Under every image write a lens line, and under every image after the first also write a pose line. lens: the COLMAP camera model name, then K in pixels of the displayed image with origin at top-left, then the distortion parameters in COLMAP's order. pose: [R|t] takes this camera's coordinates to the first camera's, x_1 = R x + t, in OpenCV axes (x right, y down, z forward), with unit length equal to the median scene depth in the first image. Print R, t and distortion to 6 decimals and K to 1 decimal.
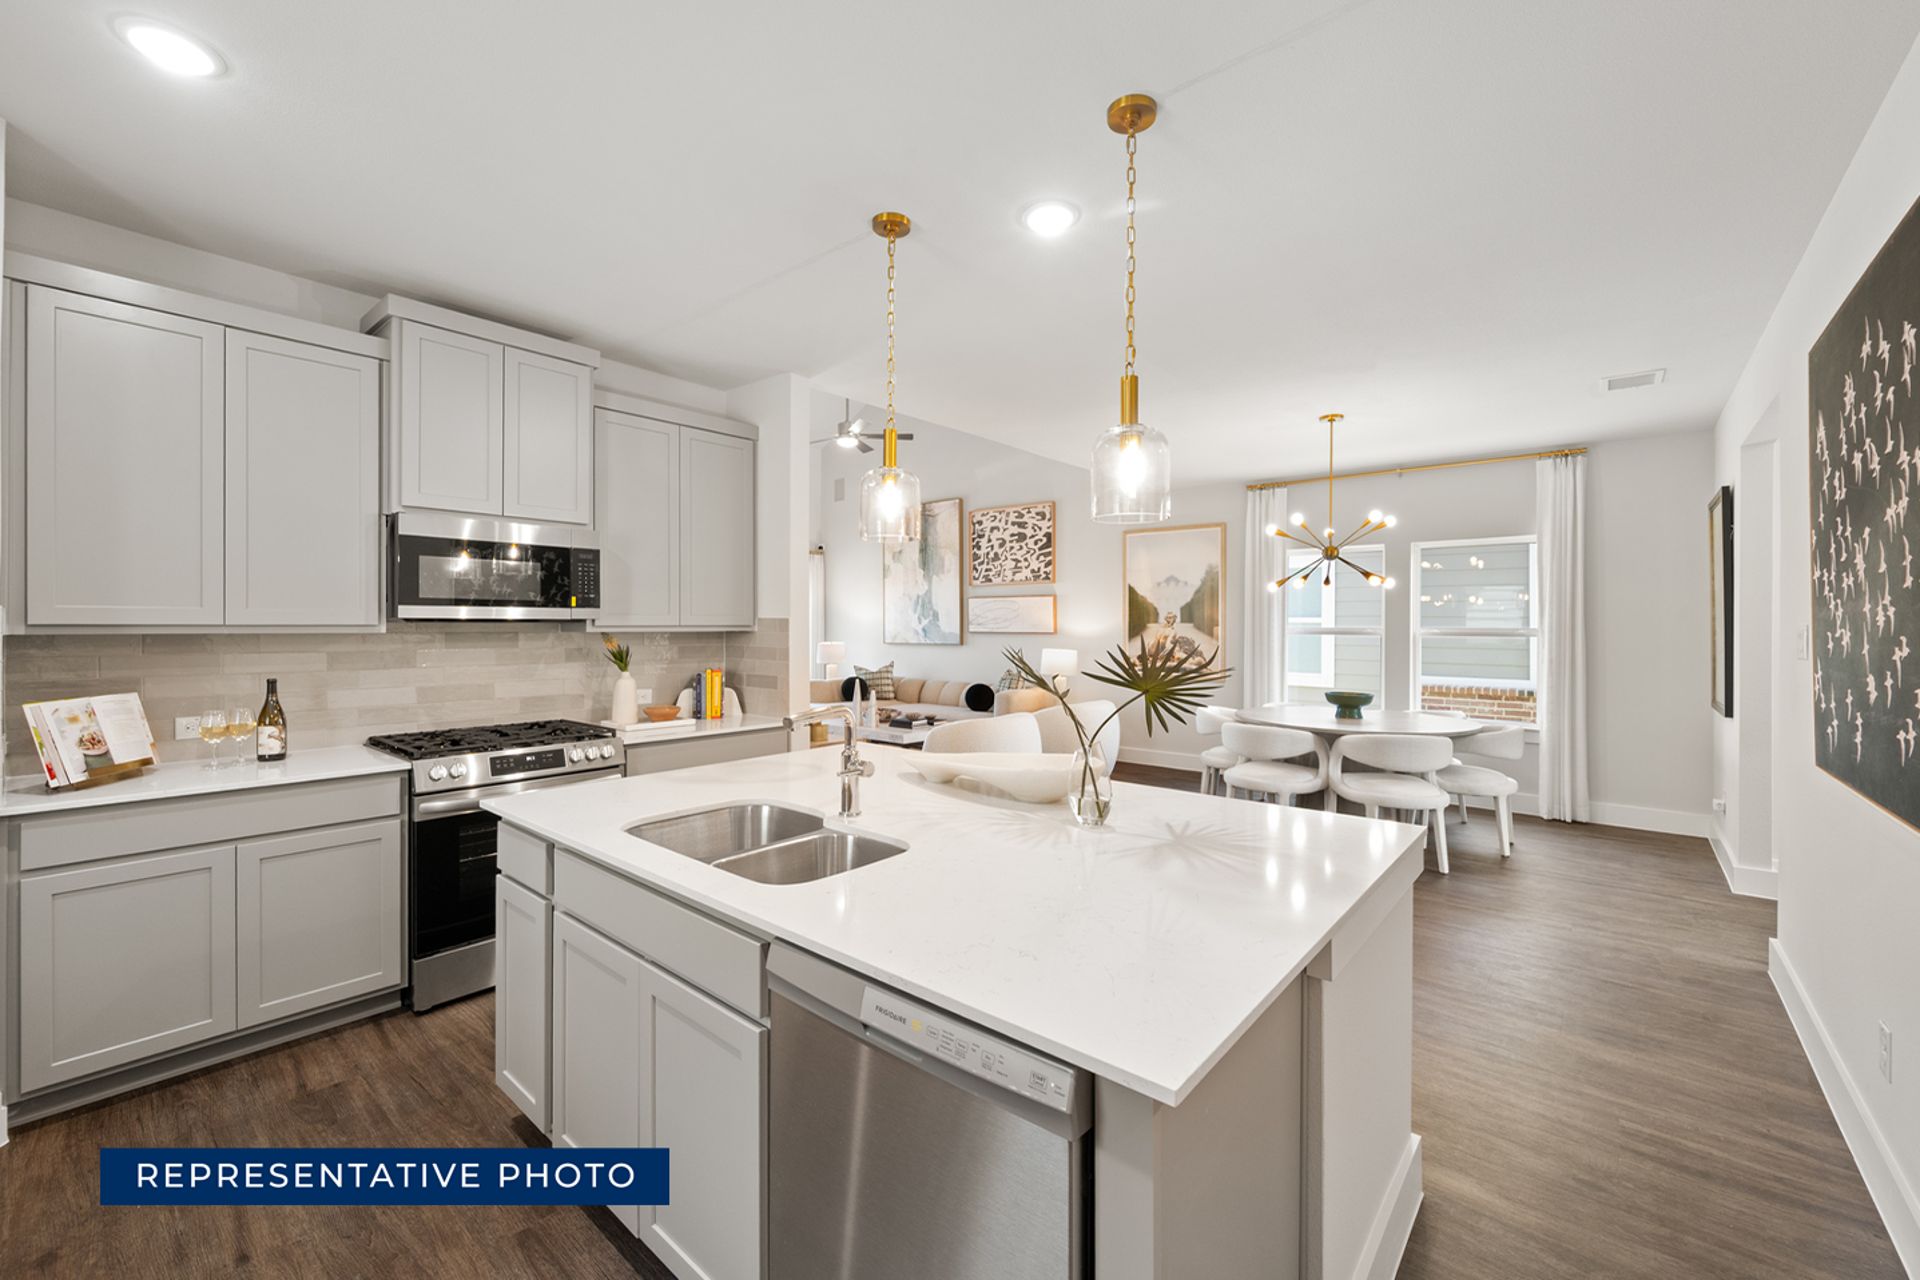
lens RADIAL K [[767.4, 0, 954.3], [0, 767.4, 628.5], [0, 0, 1]] dist [-0.003128, -0.000371]
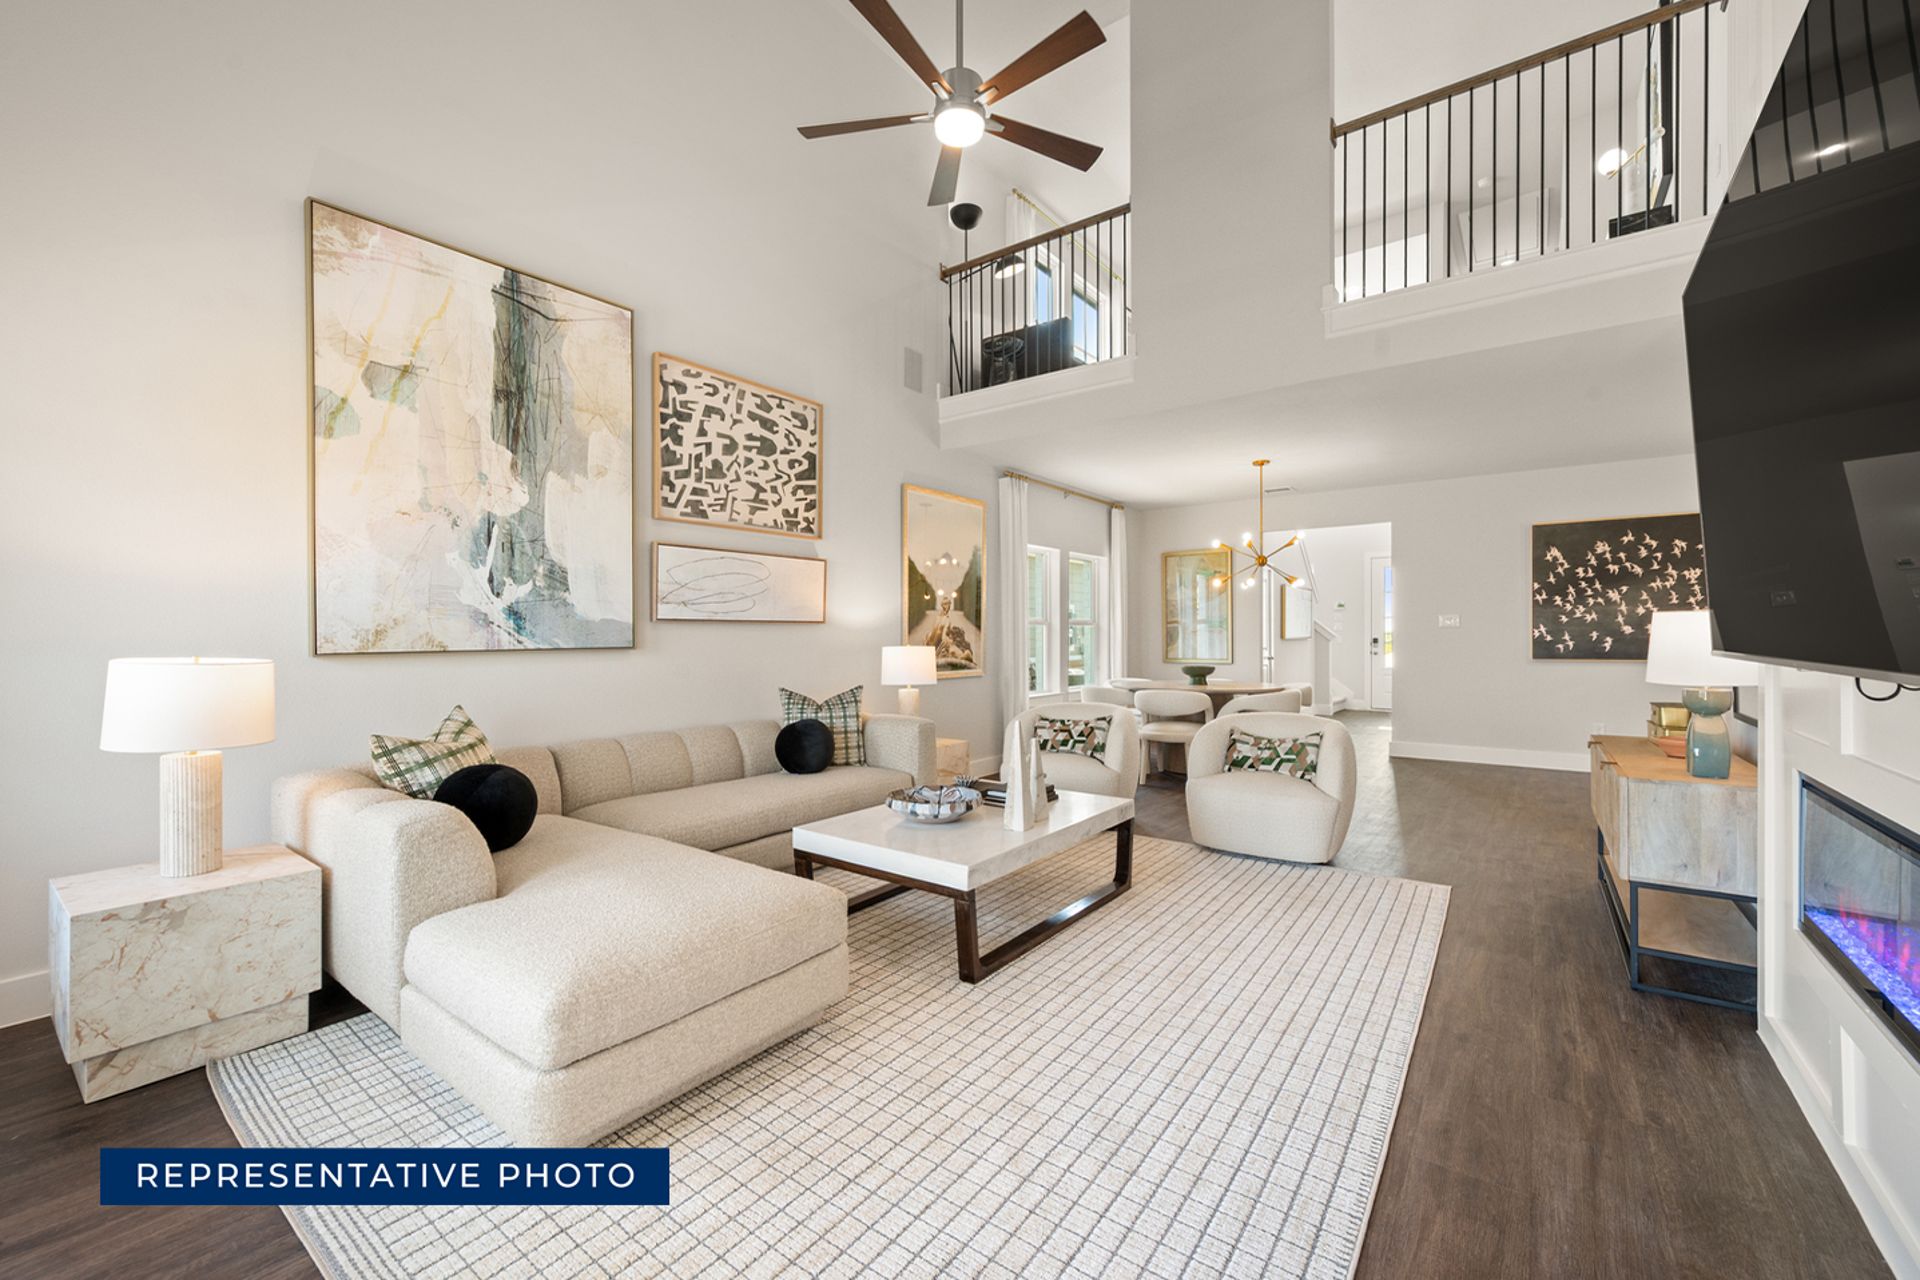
lens RADIAL K [[767.4, 0, 957.6], [0, 767.4, 638.2], [0, 0, 1]] dist [-0.003128, -0.000371]
pose [[-0.059517, -0.006835, 0.998204, -0.451979], [0.007445, 0.999946, 0.007291, 0.013838], [-0.998200, 0.007865, -0.059463, 0.872161]]
